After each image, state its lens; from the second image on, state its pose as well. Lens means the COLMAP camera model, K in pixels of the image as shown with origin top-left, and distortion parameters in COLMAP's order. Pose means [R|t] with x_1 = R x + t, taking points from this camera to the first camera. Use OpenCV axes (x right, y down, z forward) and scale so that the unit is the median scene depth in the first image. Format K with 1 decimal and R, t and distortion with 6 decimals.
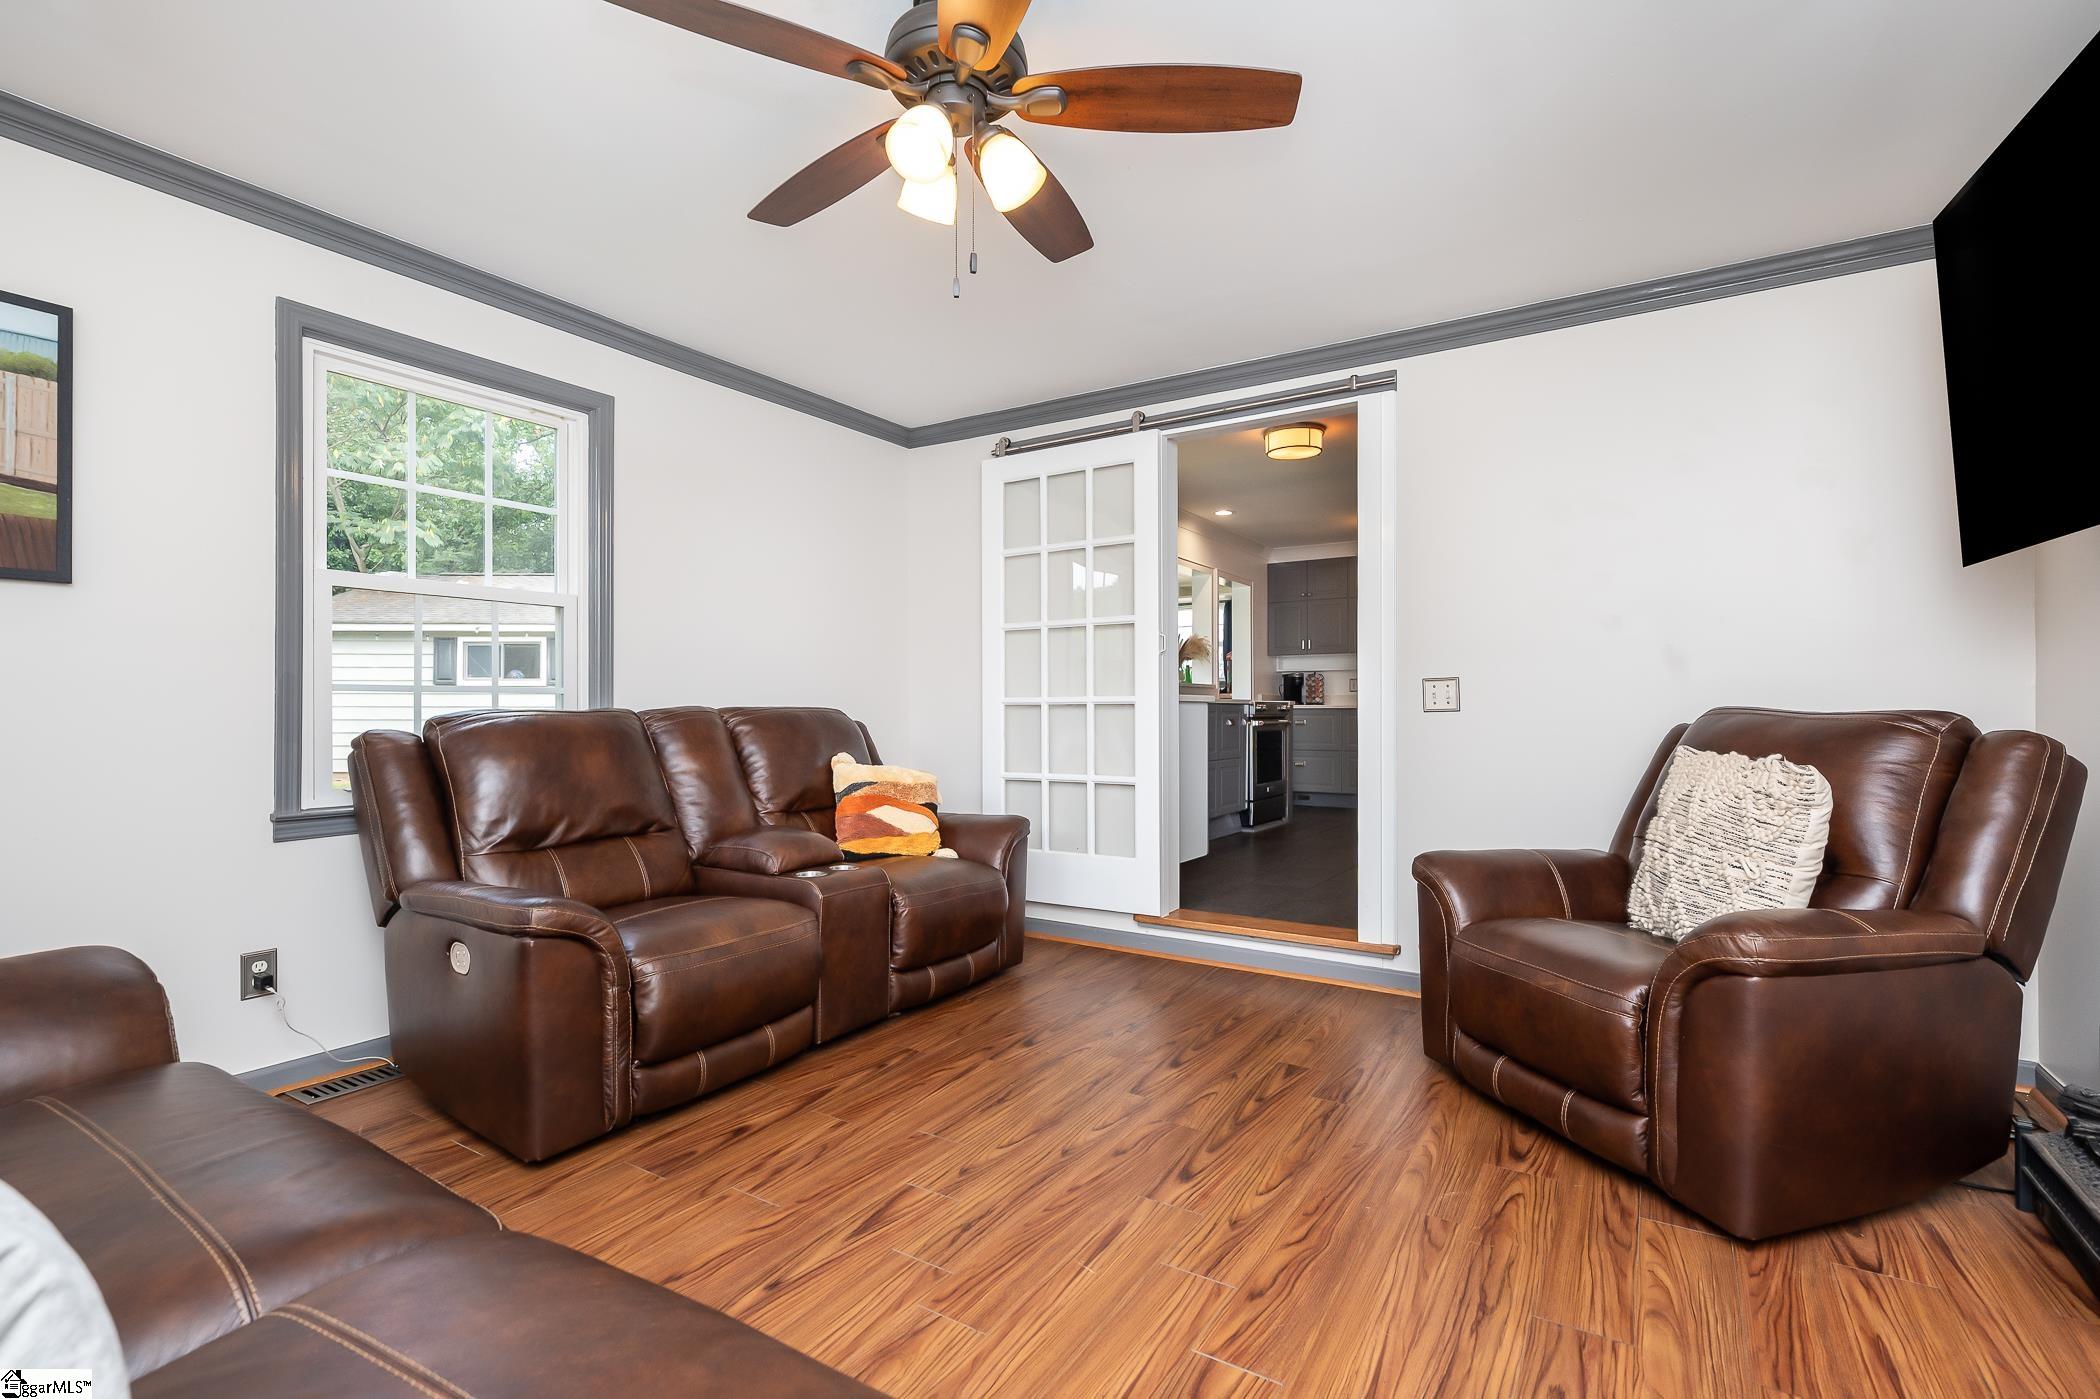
lens RADIAL K [[938.8, 0, 1046.3], [0, 938.8, 706.0], [0, 0, 1]] dist [0.002734, 0.000082]
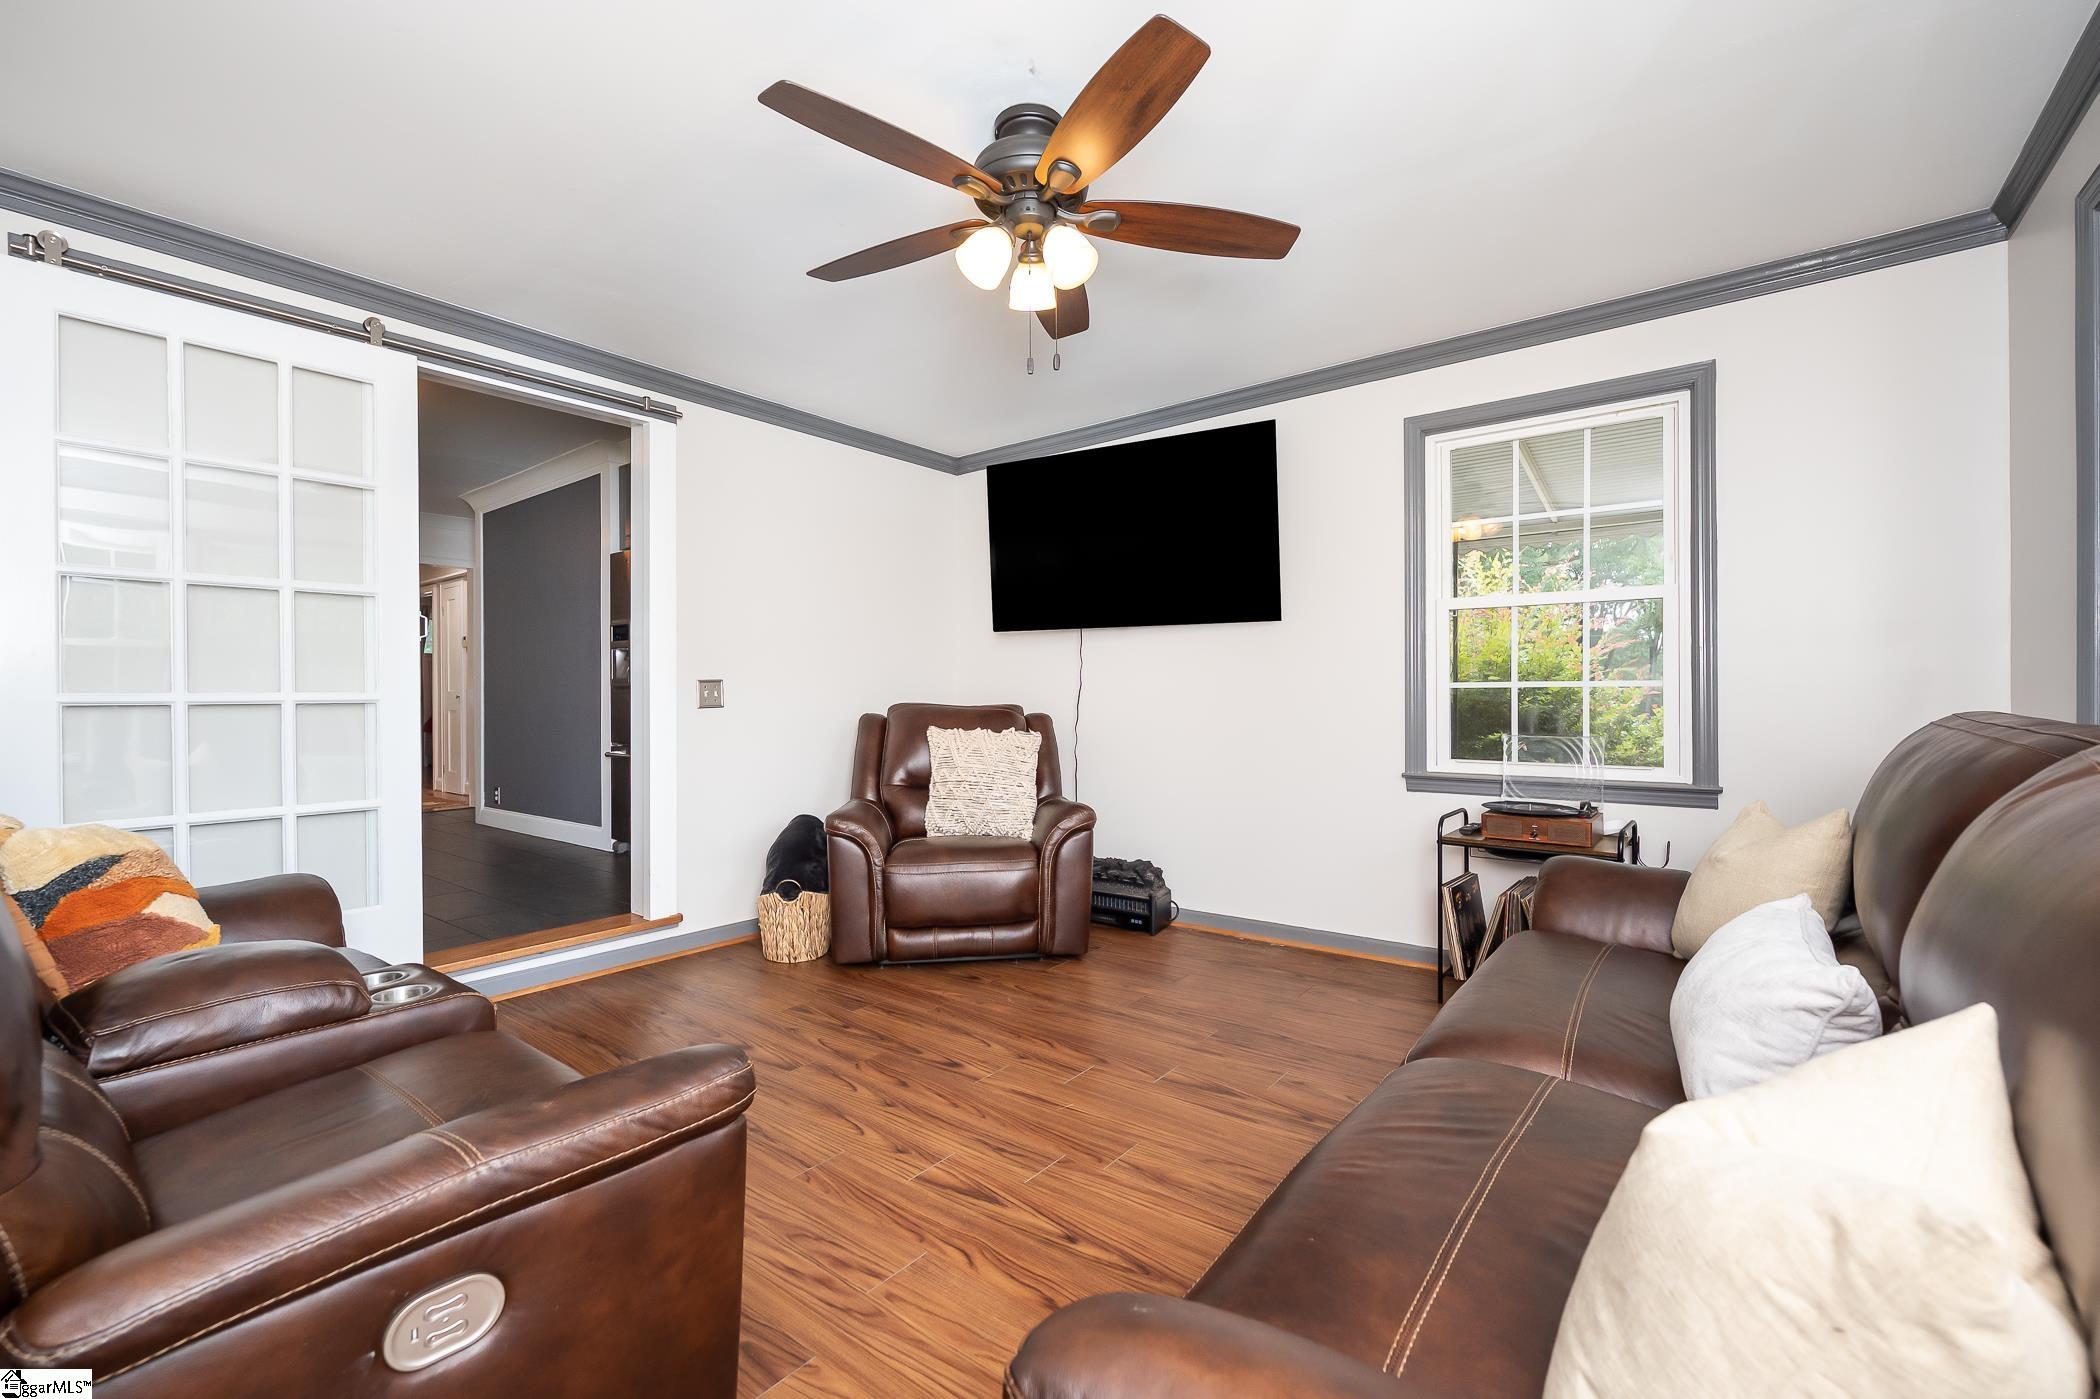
lens RADIAL K [[881.8, 0, 1041.0], [0, 881.8, 692.8], [0, 0, 1]] dist [-0.002758, -0.000188]
pose [[0.114365, 0.003187, 0.993434, -1.050295], [0.000891, 0.999994, -0.003310, -0.013760], [-0.993438, 0.001264, 0.114362, 0.731044]]
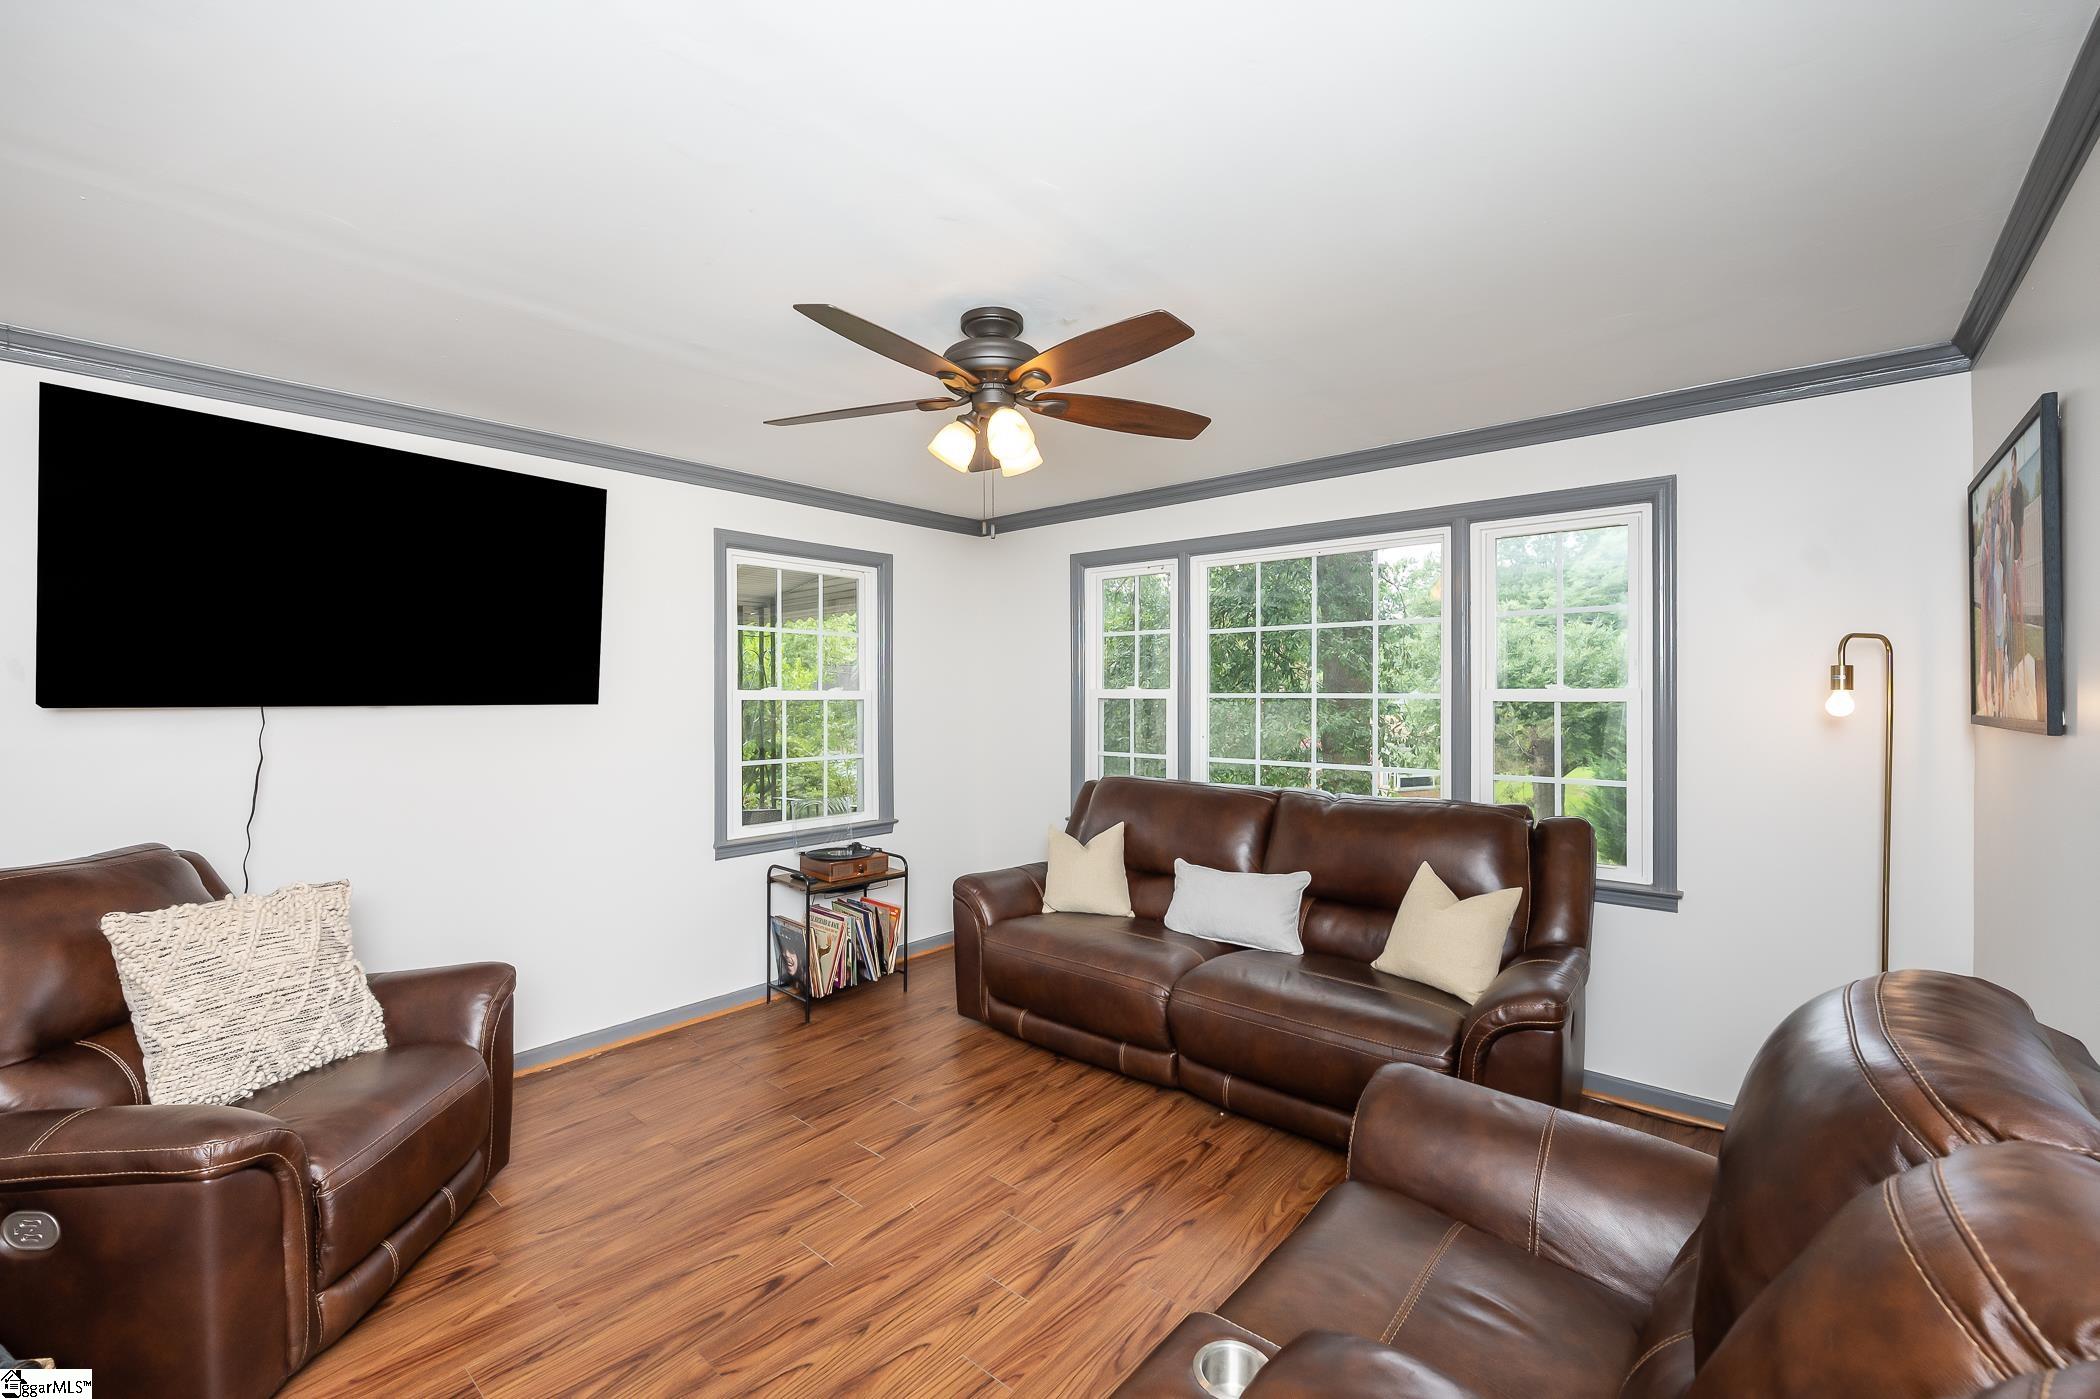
lens RADIAL K [[881.8, 0, 1041.0], [0, 881.8, 692.8], [0, 0, 1]] dist [-0.002758, -0.000188]
pose [[-0.986915, 0.003360, 0.161206, -0.318687], [0.002745, 0.999988, -0.004036, -0.175811], [-0.161218, -0.003541, -0.986913, 1.940223]]
